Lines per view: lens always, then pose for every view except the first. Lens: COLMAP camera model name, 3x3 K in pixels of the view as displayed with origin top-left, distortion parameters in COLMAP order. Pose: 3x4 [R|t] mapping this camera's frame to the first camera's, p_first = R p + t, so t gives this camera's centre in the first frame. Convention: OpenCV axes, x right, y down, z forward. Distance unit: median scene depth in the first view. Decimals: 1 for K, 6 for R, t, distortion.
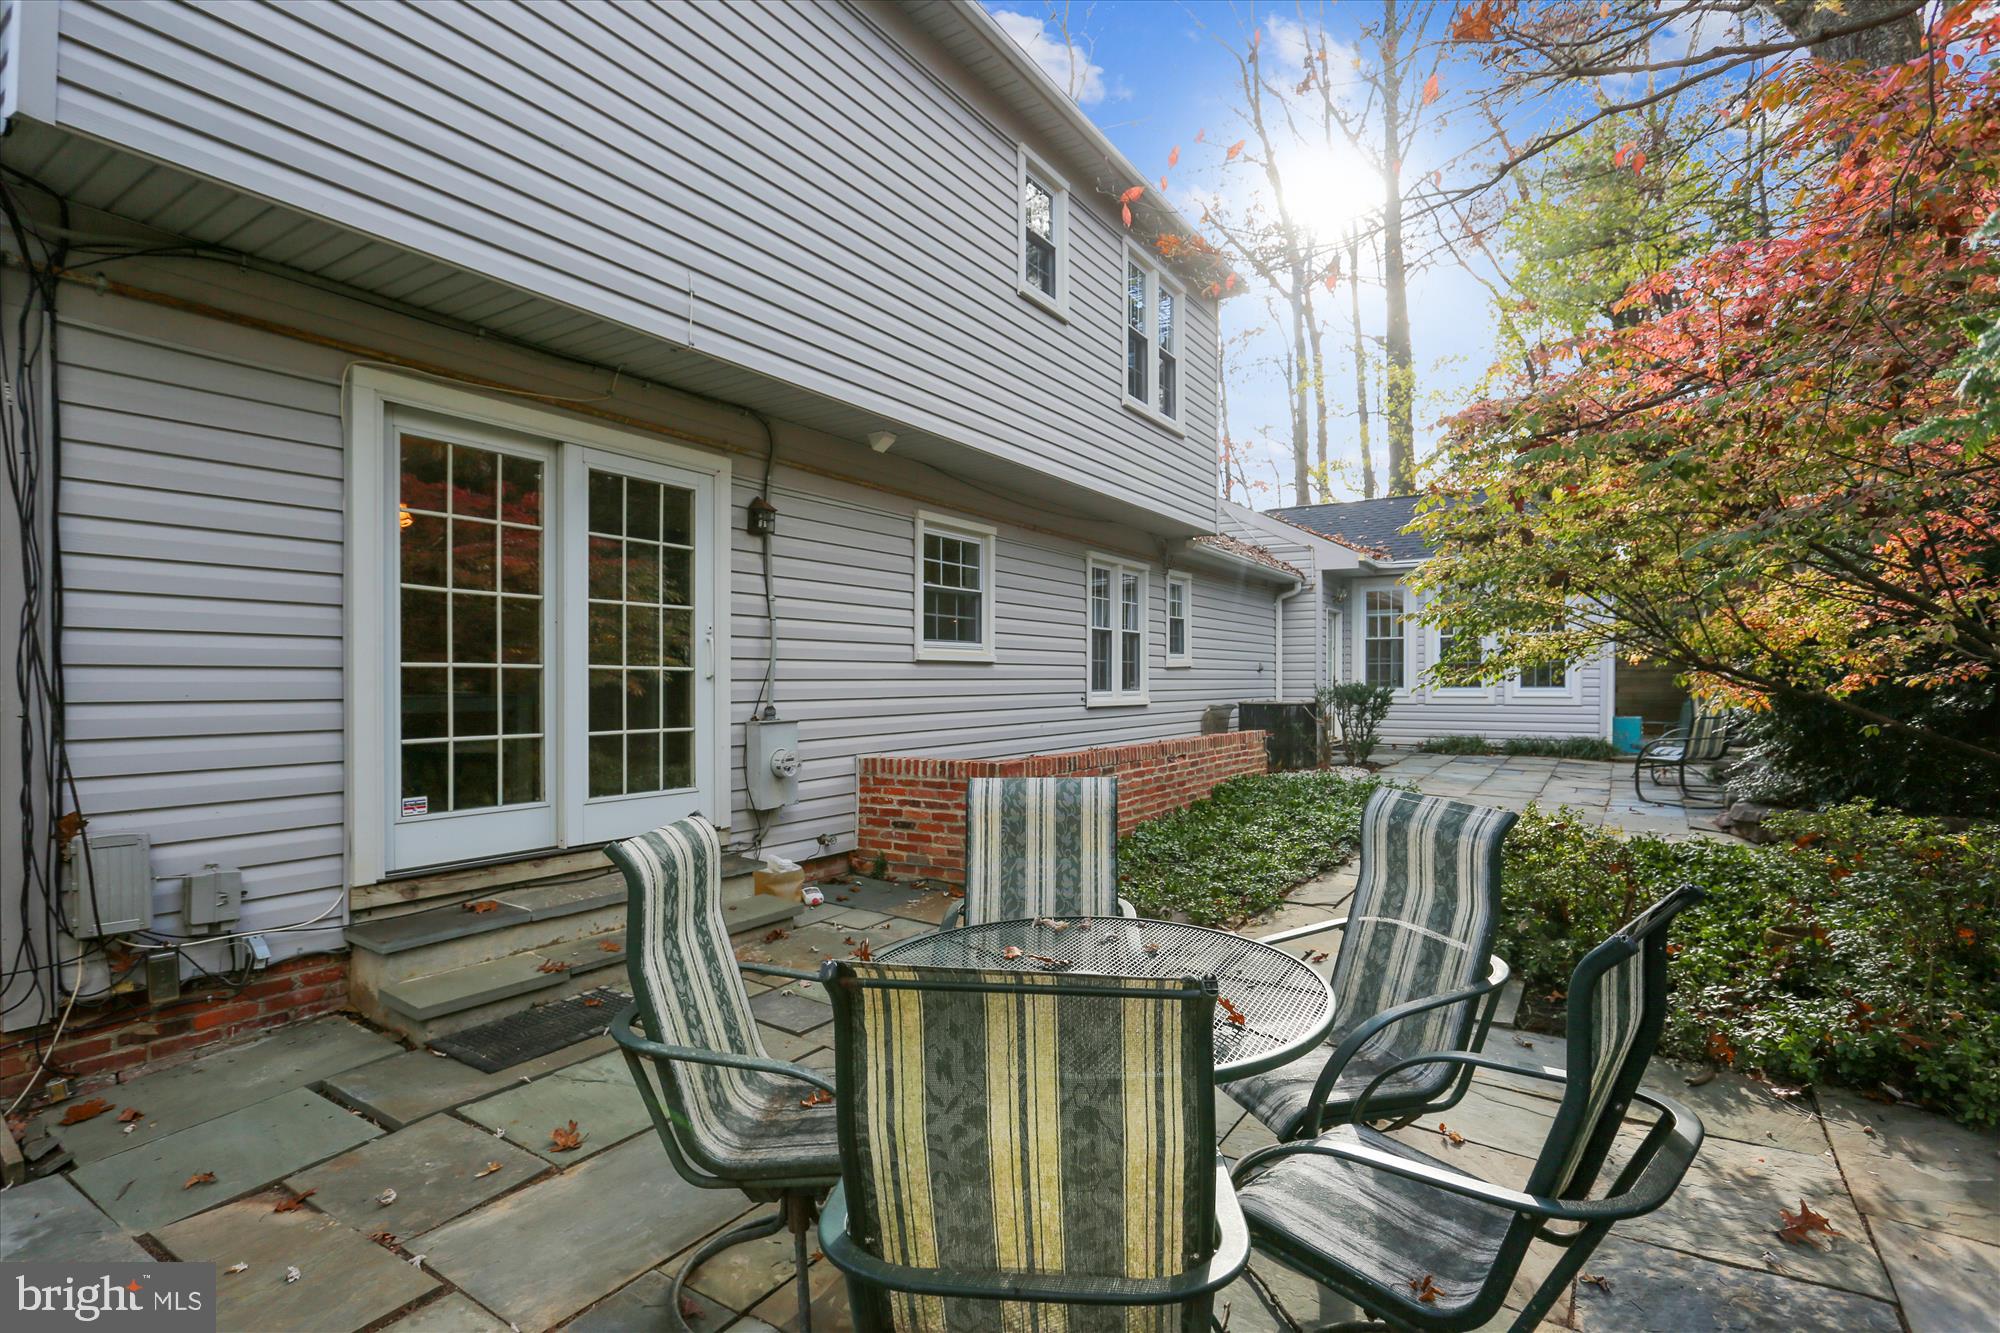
lens RADIAL K [[953.7, 0, 985.4], [0, 953.7, 676.4], [0, 0, 1]] dist [-0.005791, 0.001521]
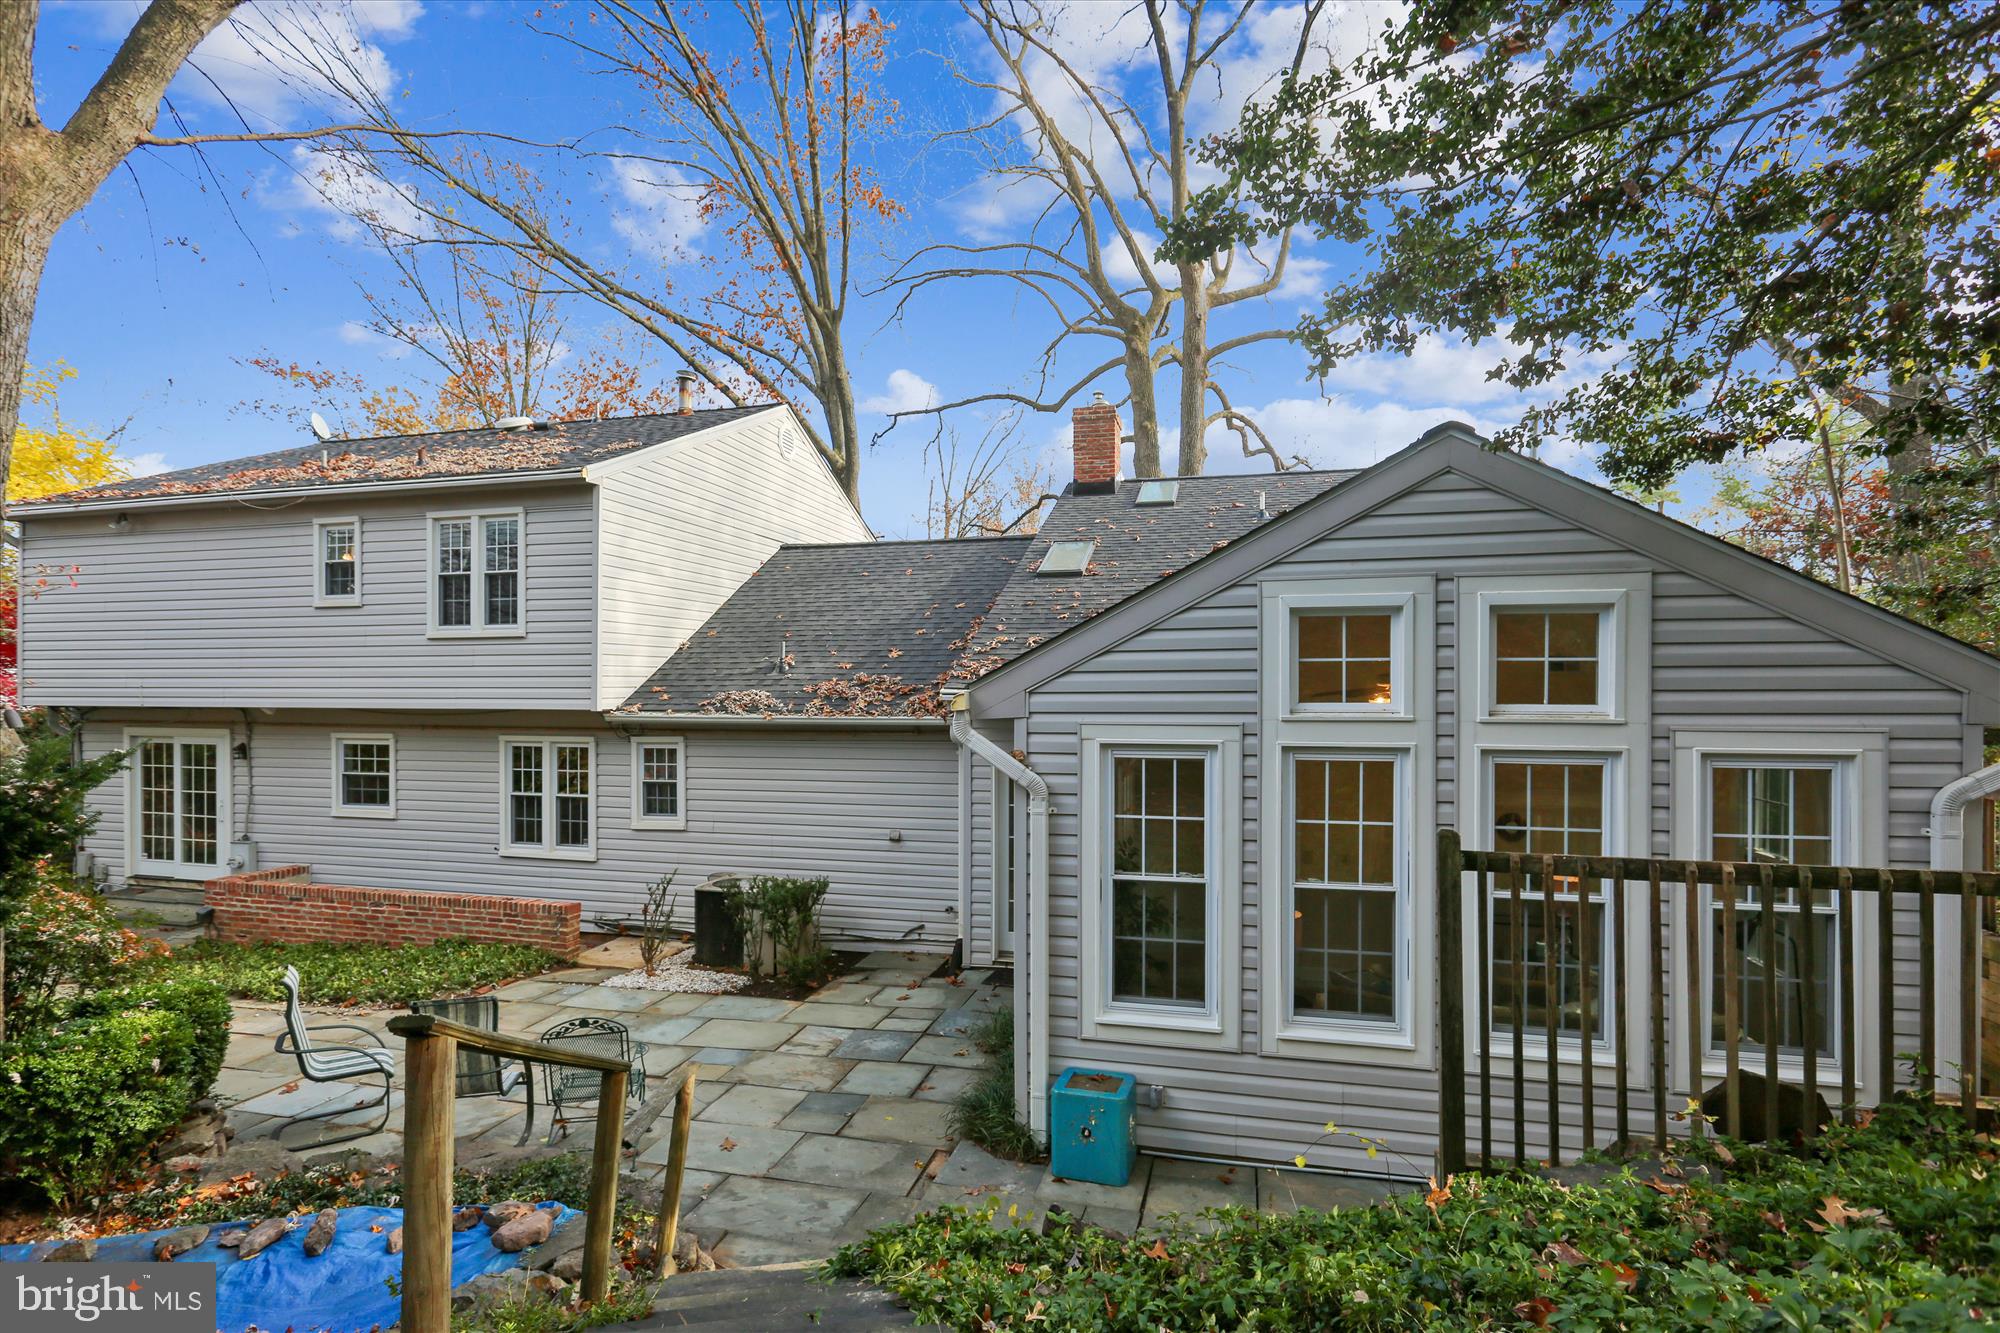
lens RADIAL K [[969.8, 0, 1005.7], [0, 969.8, 704.5], [0, 0, 1]] dist [-0.000153, 0.000696]
pose [[0.316767, 0.003270, -0.948498, 3.385209], [0.000827, 0.999993, 0.003724, -0.381461], [0.948503, -0.001964, 0.316762, 2.667000]]
